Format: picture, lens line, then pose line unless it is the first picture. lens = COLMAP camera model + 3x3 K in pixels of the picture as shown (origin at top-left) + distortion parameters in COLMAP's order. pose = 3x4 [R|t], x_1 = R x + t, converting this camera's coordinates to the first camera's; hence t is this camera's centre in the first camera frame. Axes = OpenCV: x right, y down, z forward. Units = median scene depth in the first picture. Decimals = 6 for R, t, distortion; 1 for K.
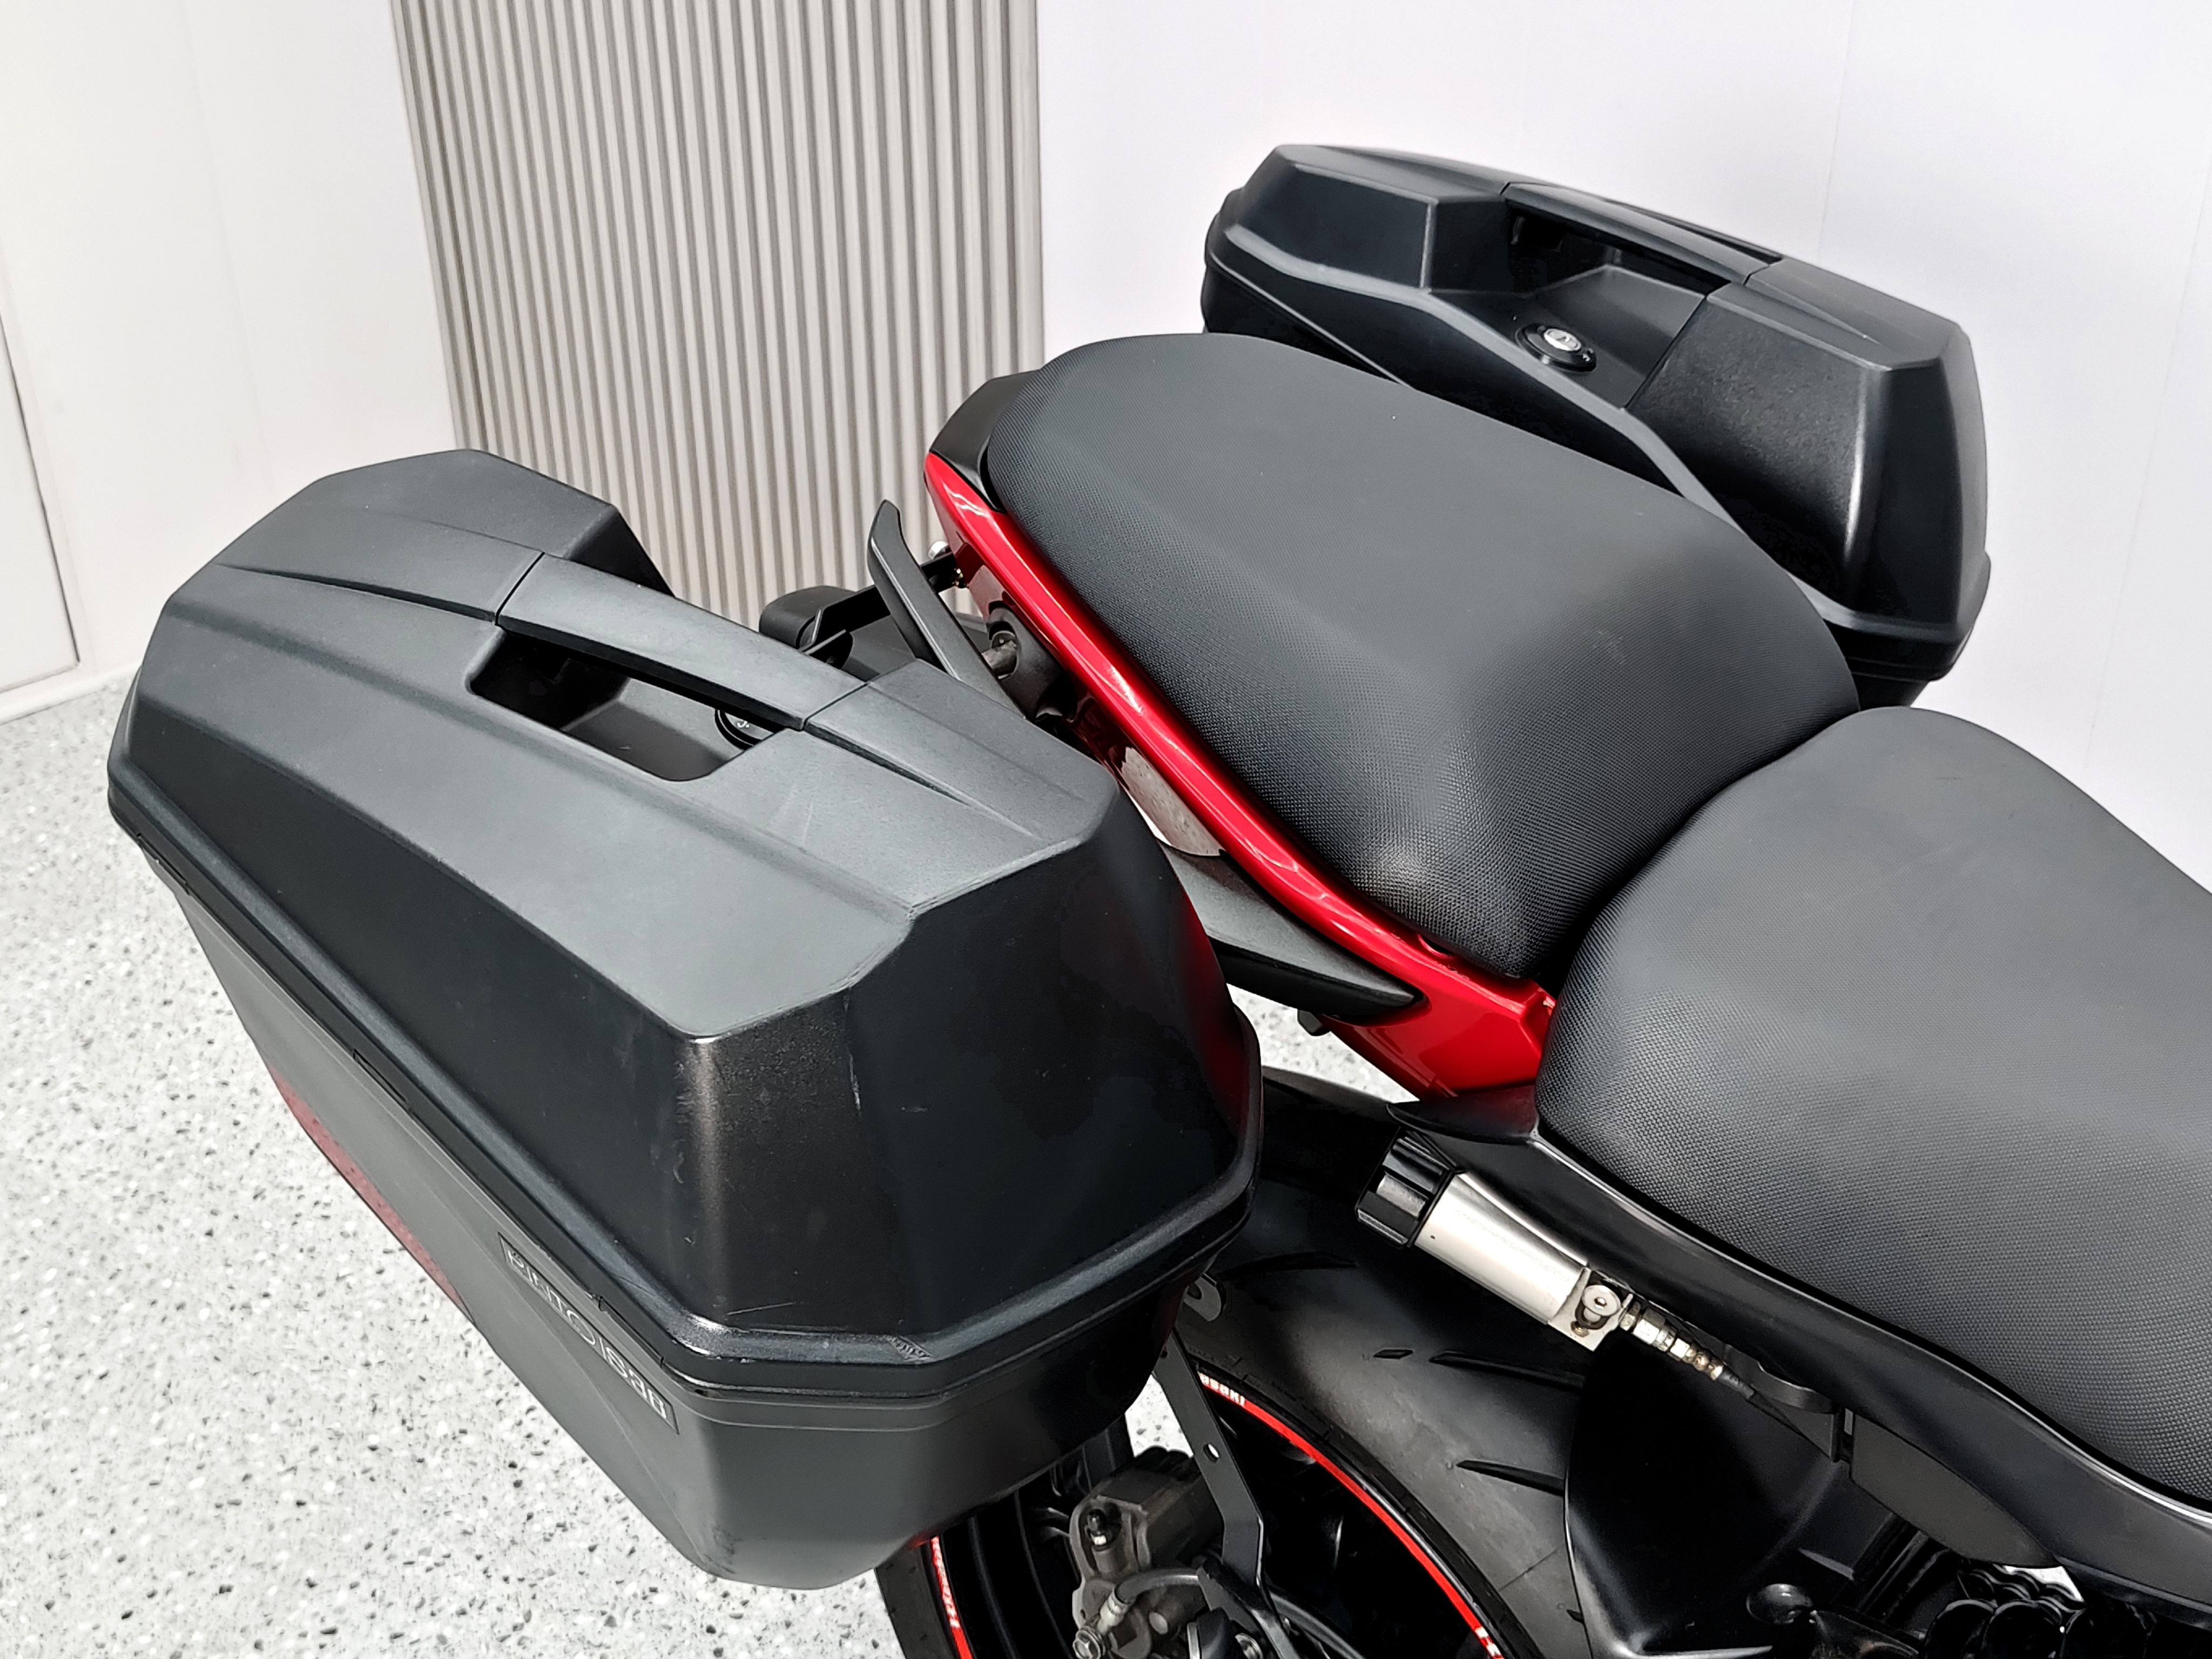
lens RADIAL K [[2289.8, 0, 1109.5], [0, 2289.8, 829.6], [0, 0, 1]] dist [0.044329, 0.000000]
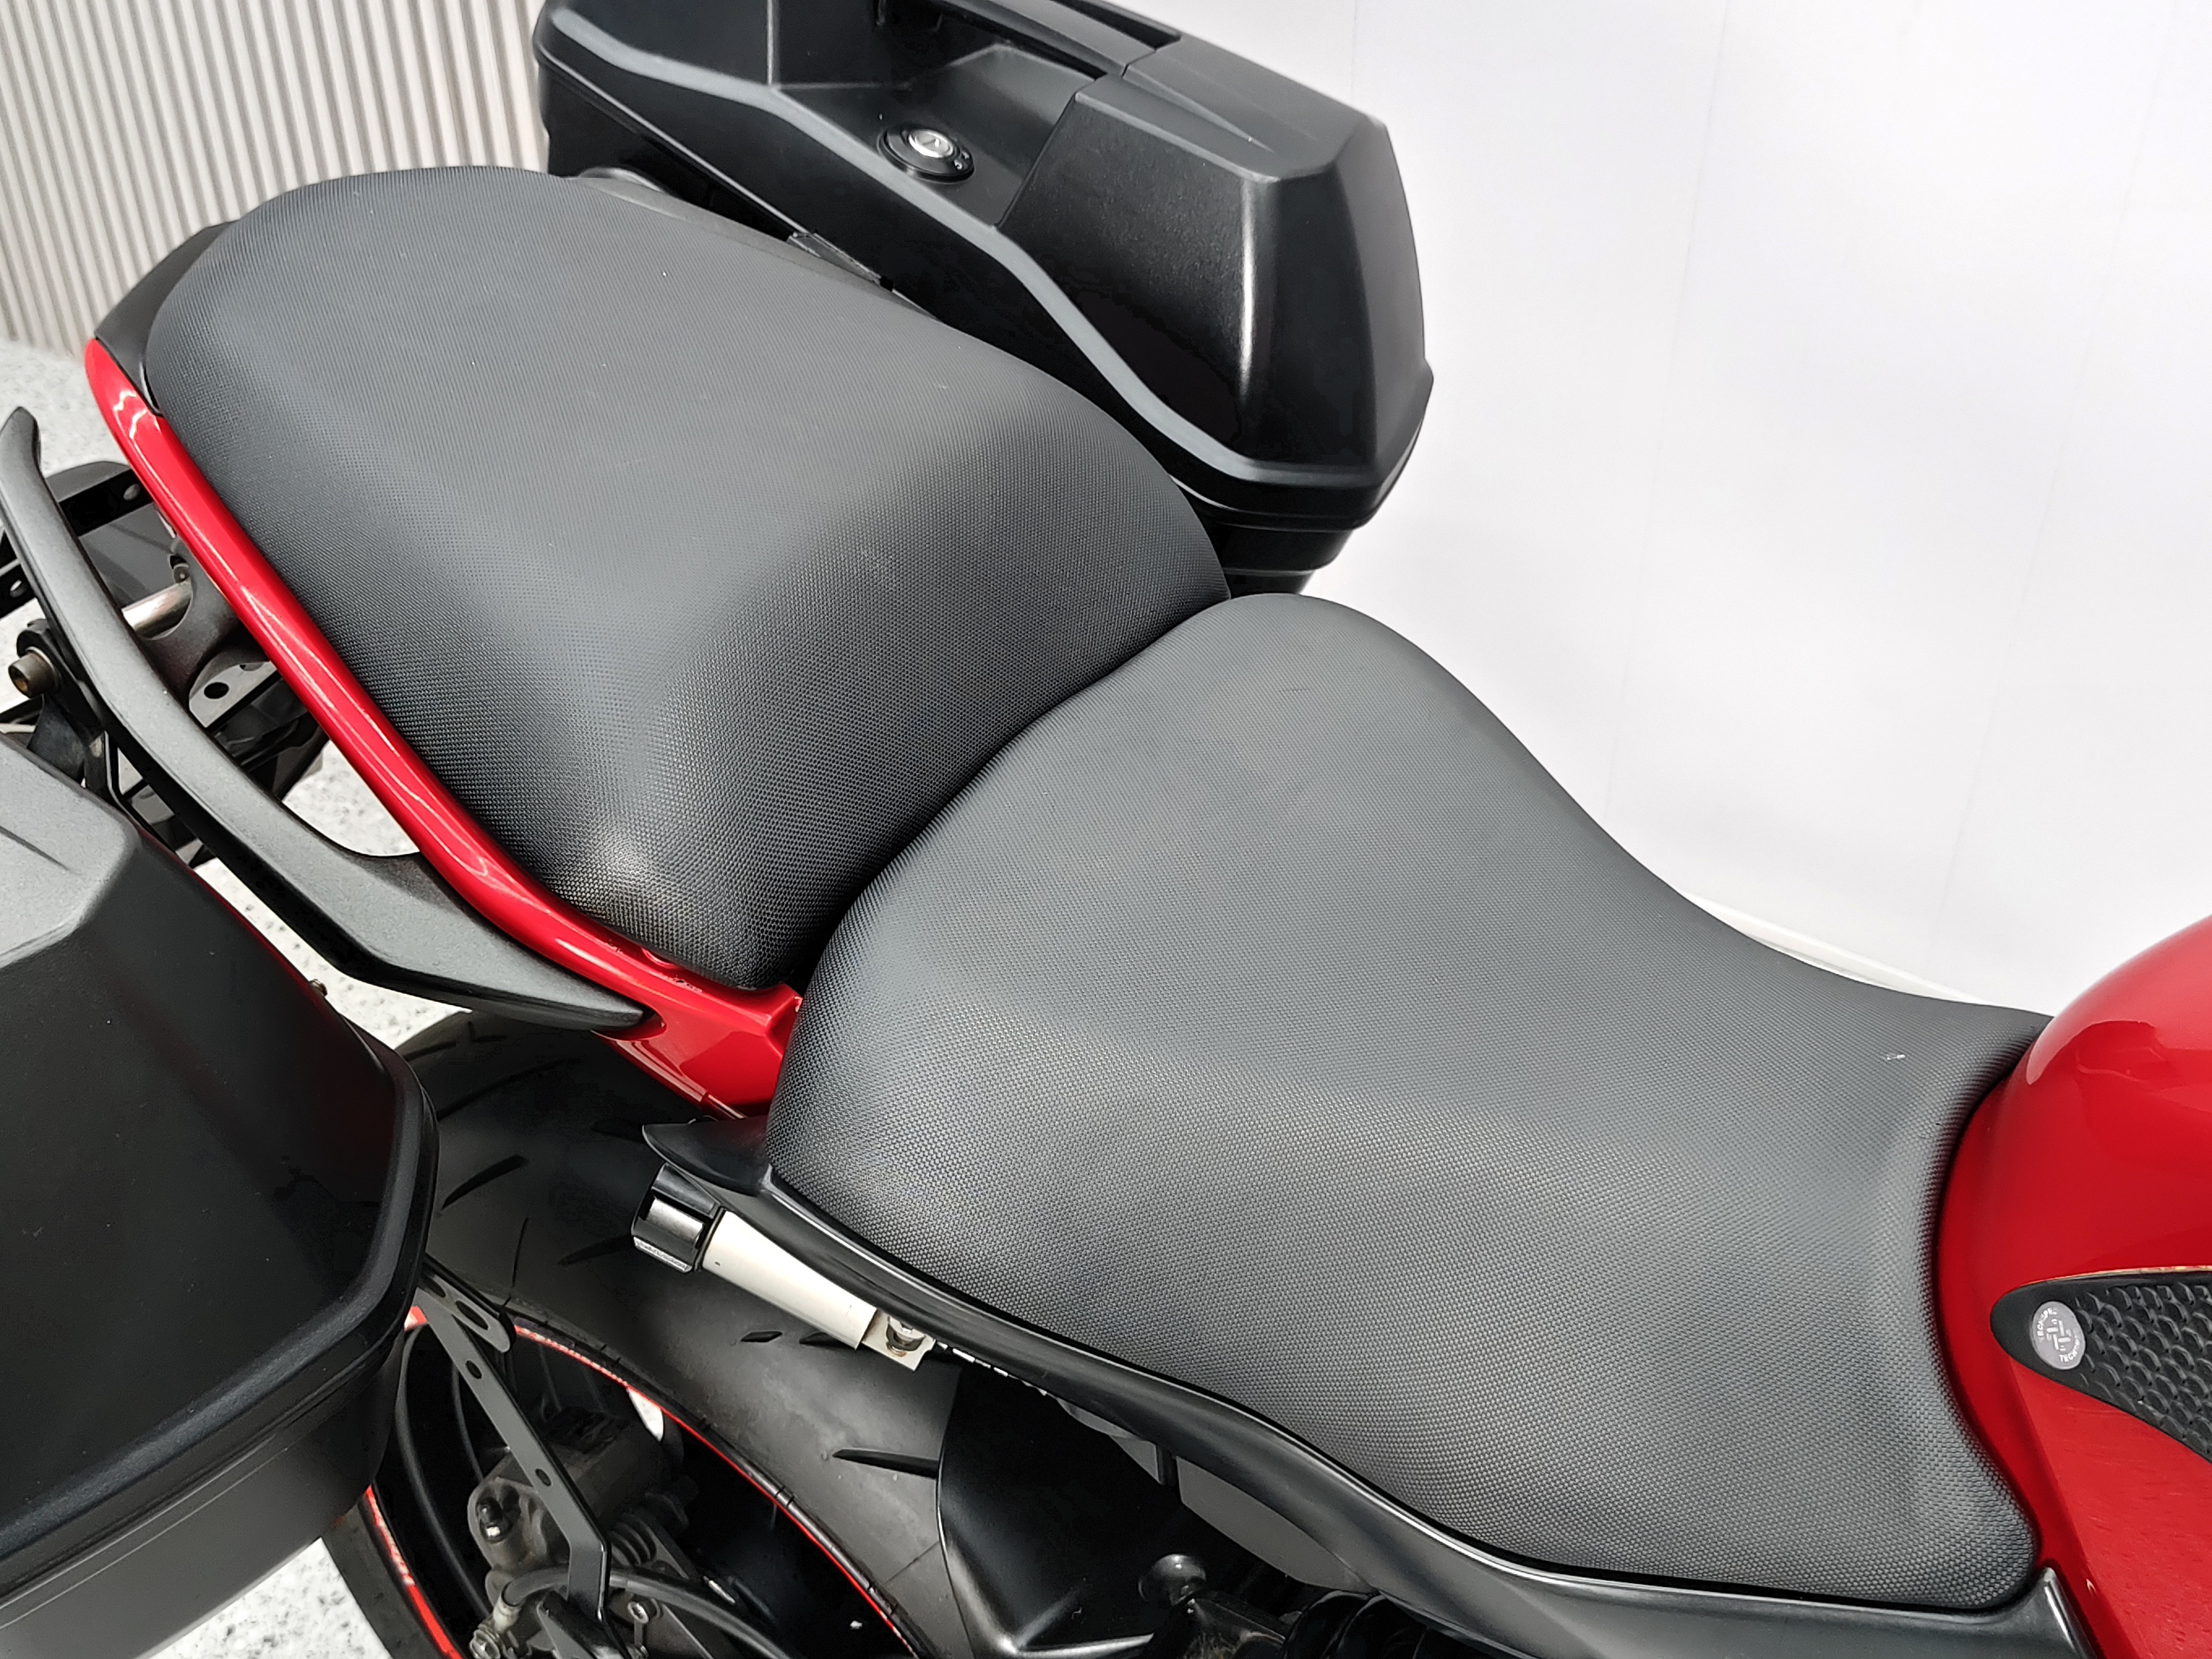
lens RADIAL K [[2289.8, 0, 1103.5], [0, 2289.8, 830.8], [0, 0, 1]] dist [0.044329, 0.000000]
pose [[0.991910, -0.066368, 0.108214, 0.176304], [0.052315, 0.990408, 0.127891, -0.076253], [-0.115663, -0.121195, 0.985867, 0.130266]]
